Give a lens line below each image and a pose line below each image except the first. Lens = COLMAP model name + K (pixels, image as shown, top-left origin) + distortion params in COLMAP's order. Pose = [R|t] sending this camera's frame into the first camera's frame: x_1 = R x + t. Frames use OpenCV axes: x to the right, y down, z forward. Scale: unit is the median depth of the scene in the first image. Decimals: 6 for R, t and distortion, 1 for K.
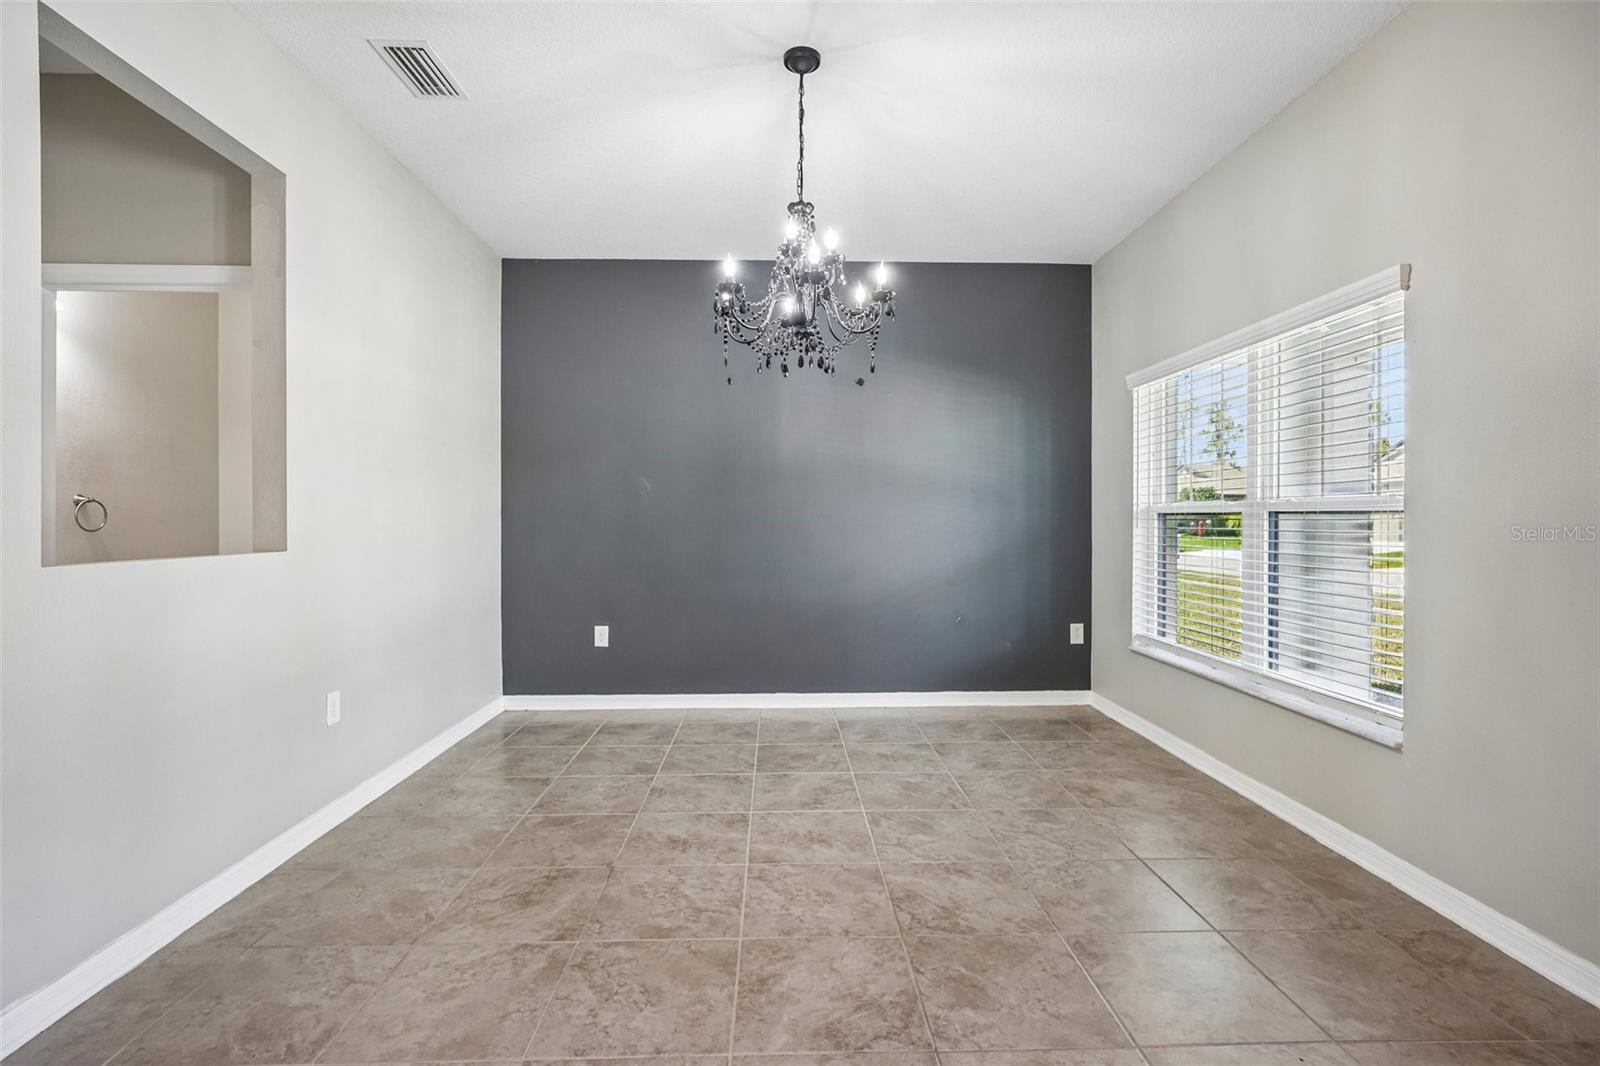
lens RADIAL K [[741.5, 0, 795.5], [0, 741.5, 523.6], [0, 0, 1]] dist [-0.005313, 0.002156]
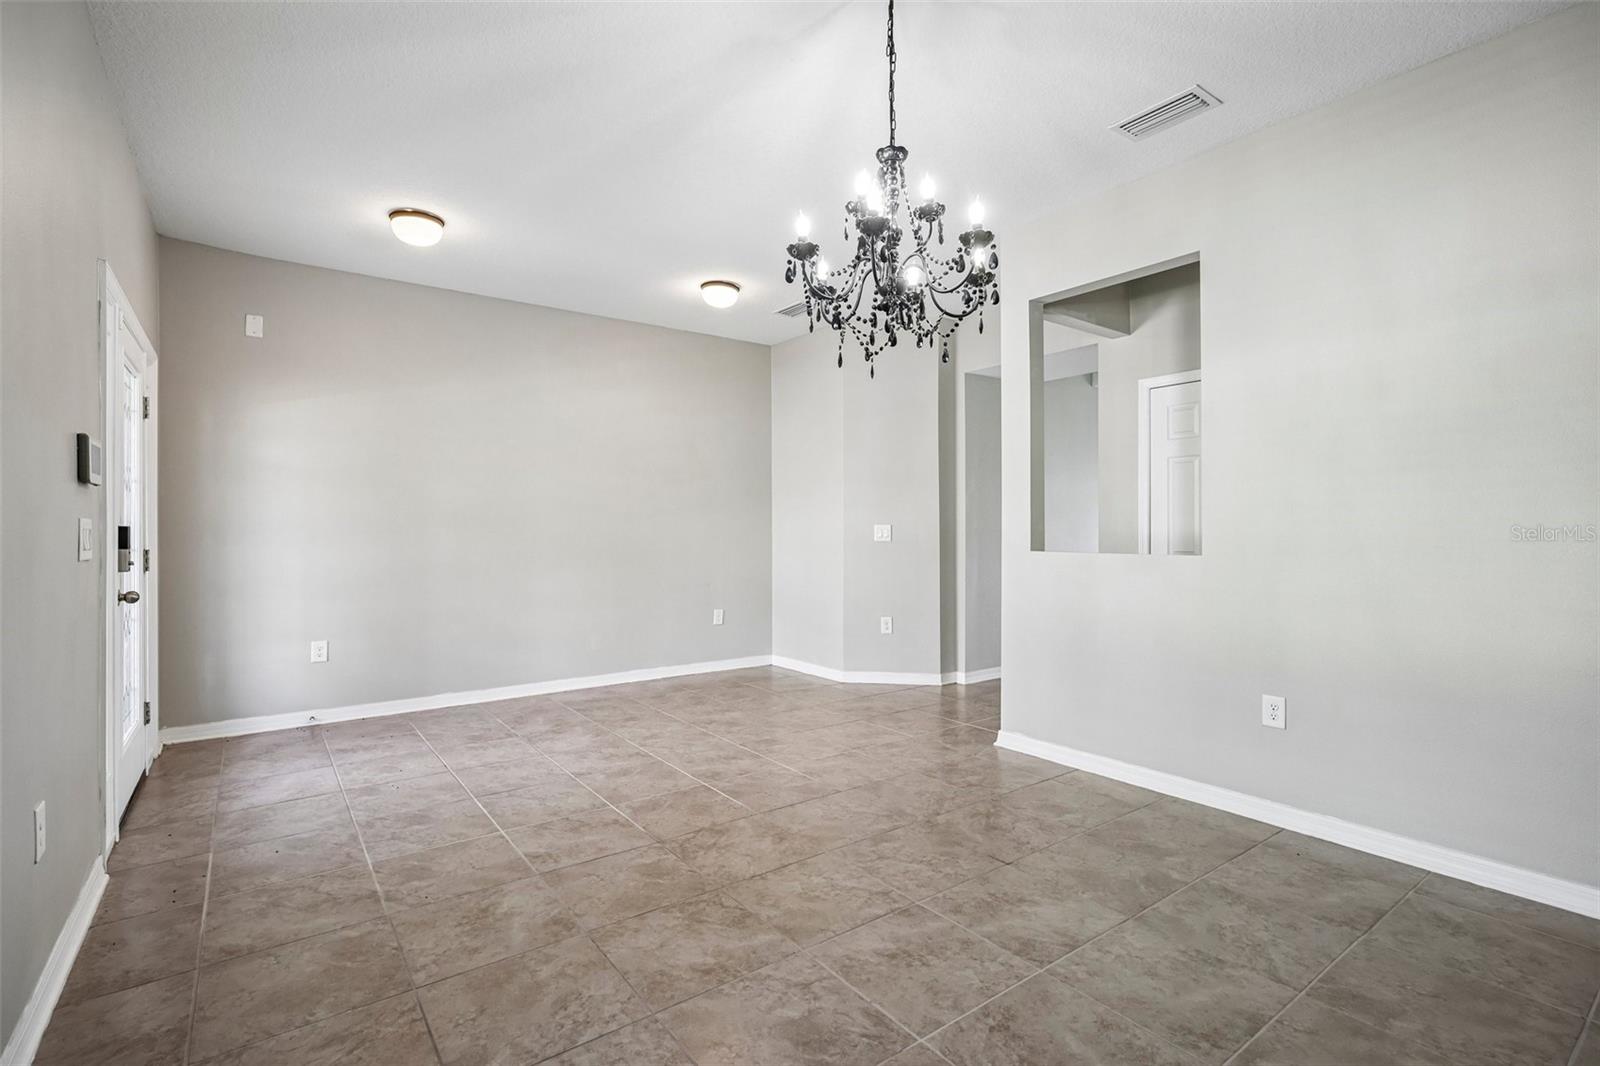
lens RADIAL K [[741.5, 0, 803.8], [0, 741.5, 528.1], [0, 0, 1]] dist [-0.005313, 0.002156]
pose [[-0.814379, -0.001194, -0.580331, 0.563362], [-0.002963, 0.999993, 0.002100, -0.009537], [0.580325, 0.003430, -0.814378, 1.598683]]
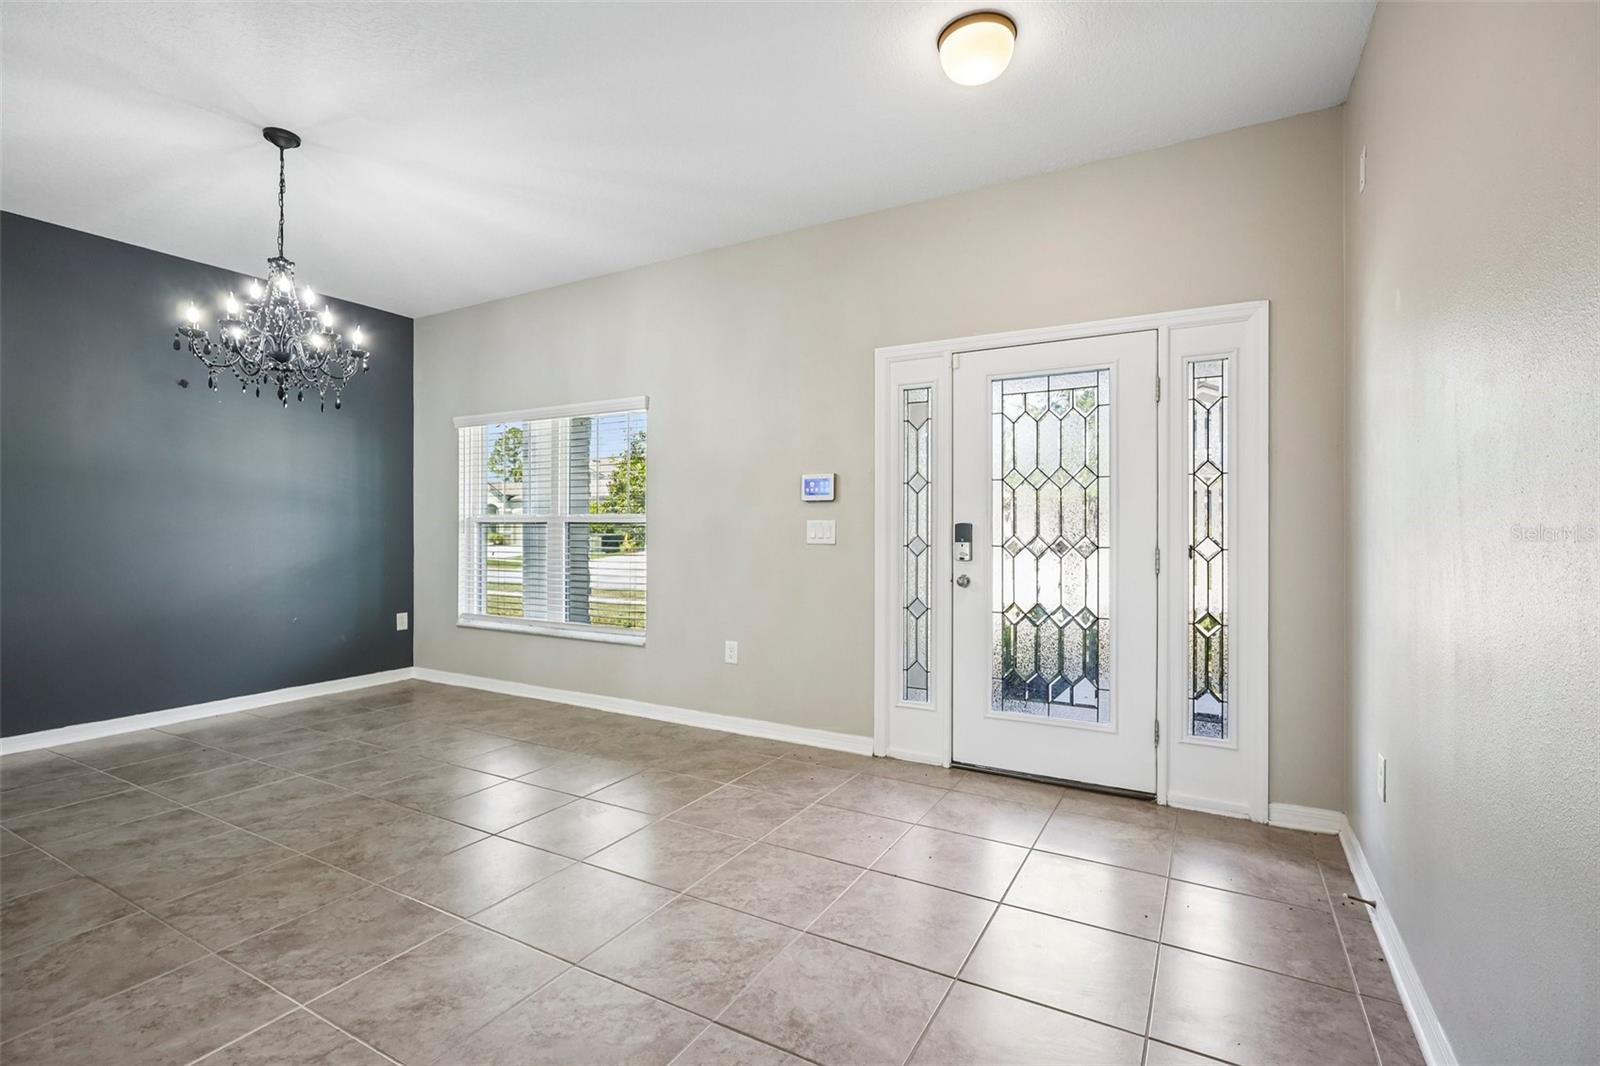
lens RADIAL K [[741.5, 0, 792.6], [0, 741.5, 525.9], [0, 0, 1]] dist [-0.005313, 0.002156]
pose [[0.521280, 0.003620, 0.853378, -0.568455], [0.003544, 0.999973, -0.006407, 0.005314], [-0.853378, 0.006364, 0.521253, -0.306401]]
